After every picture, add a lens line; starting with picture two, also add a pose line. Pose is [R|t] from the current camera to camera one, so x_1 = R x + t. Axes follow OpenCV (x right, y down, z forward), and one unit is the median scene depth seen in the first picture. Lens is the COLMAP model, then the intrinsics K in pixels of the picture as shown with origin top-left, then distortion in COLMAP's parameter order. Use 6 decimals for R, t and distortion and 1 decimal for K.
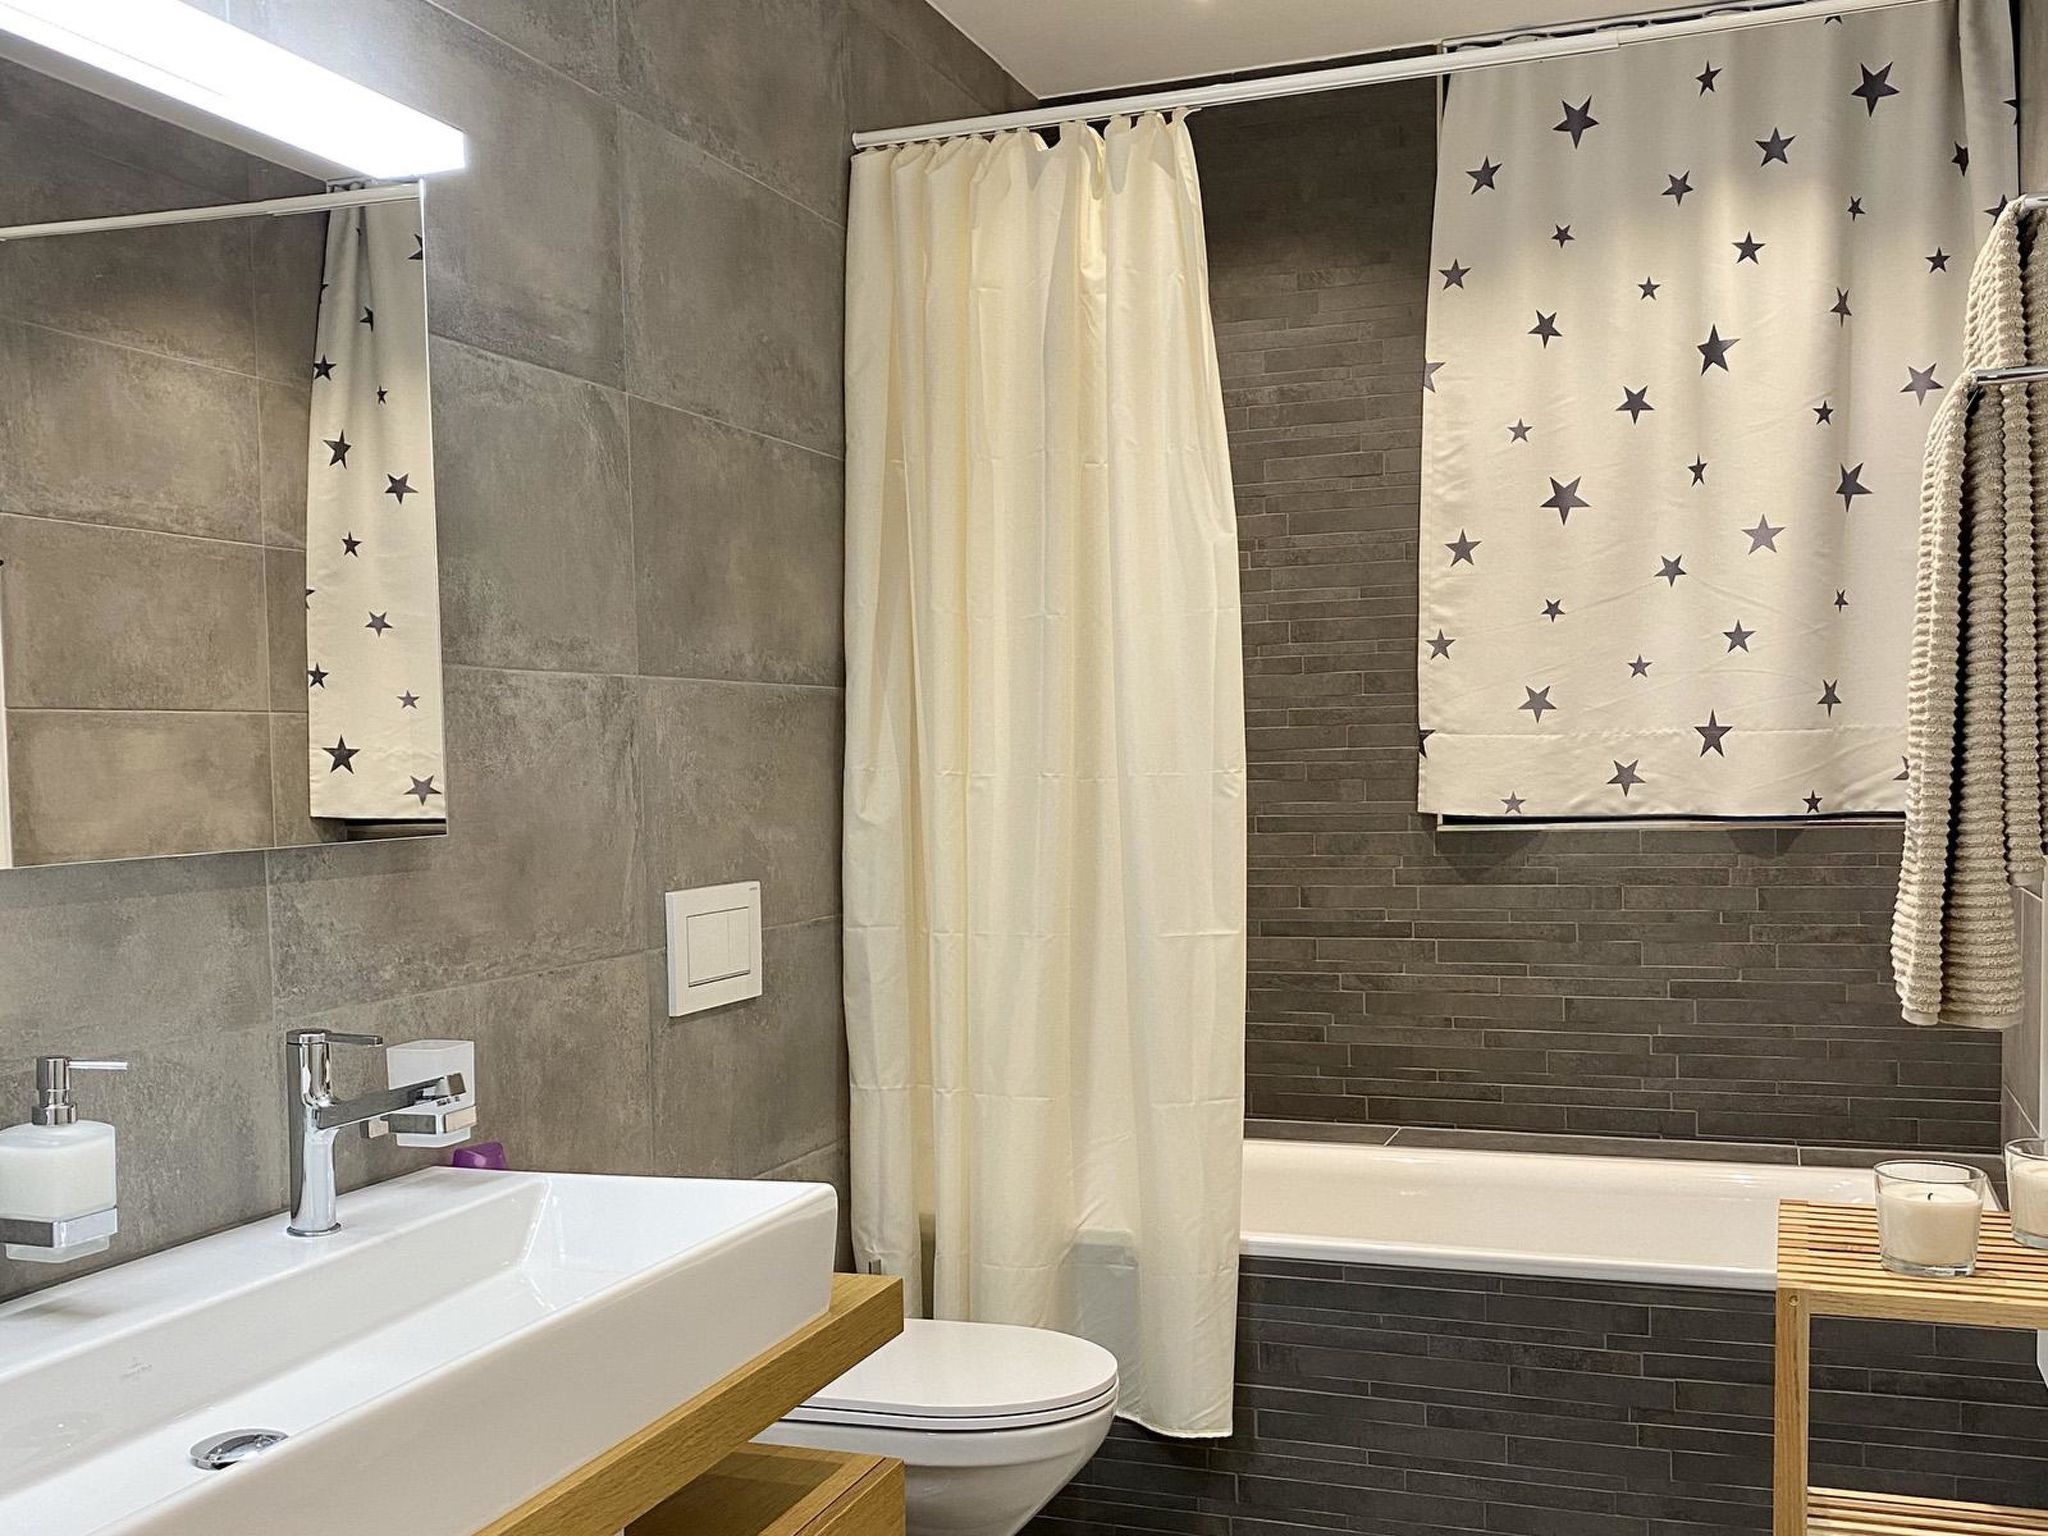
lens RADIAL K [[1679.6, 0, 1045.1], [0, 1679.6, 880.7], [0, 0, 1]] dist [0.017578, 0.006291]
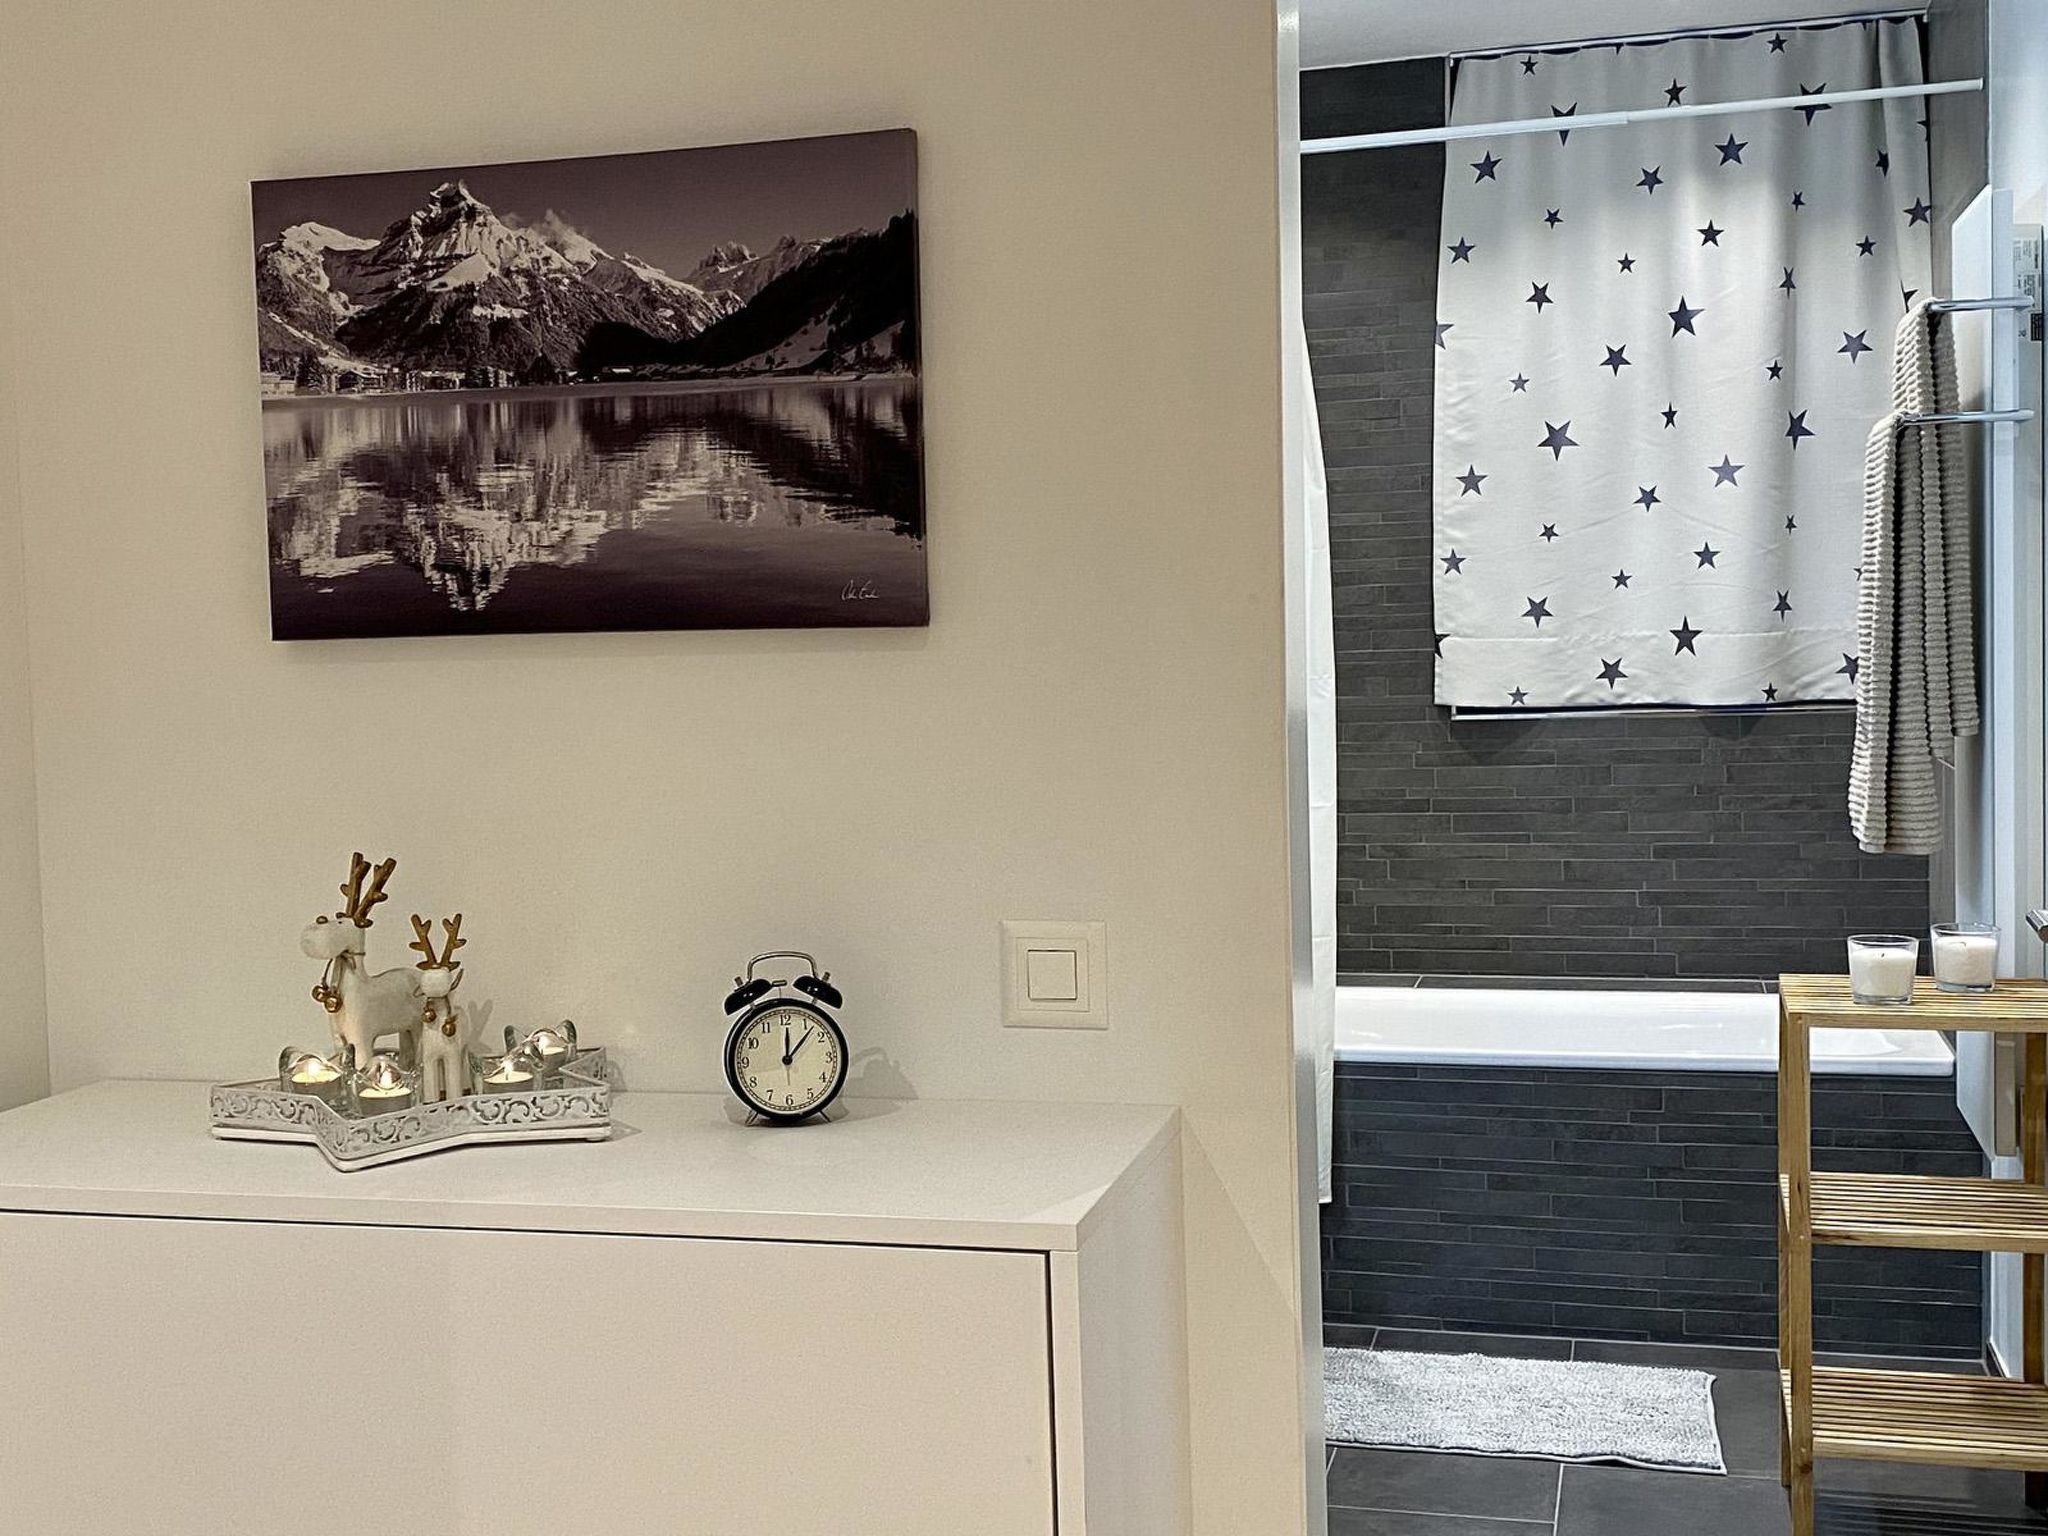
lens RADIAL K [[1679.6, 0, 1023.6], [0, 1679.6, 761.9], [0, 0, 1]] dist [0.017578, 0.006291]
pose [[0.999631, -0.014046, 0.023271, -0.103975], [0.014172, 0.999886, -0.005284, 0.001606], [-0.023195, 0.005611, 0.999715, -0.185460]]
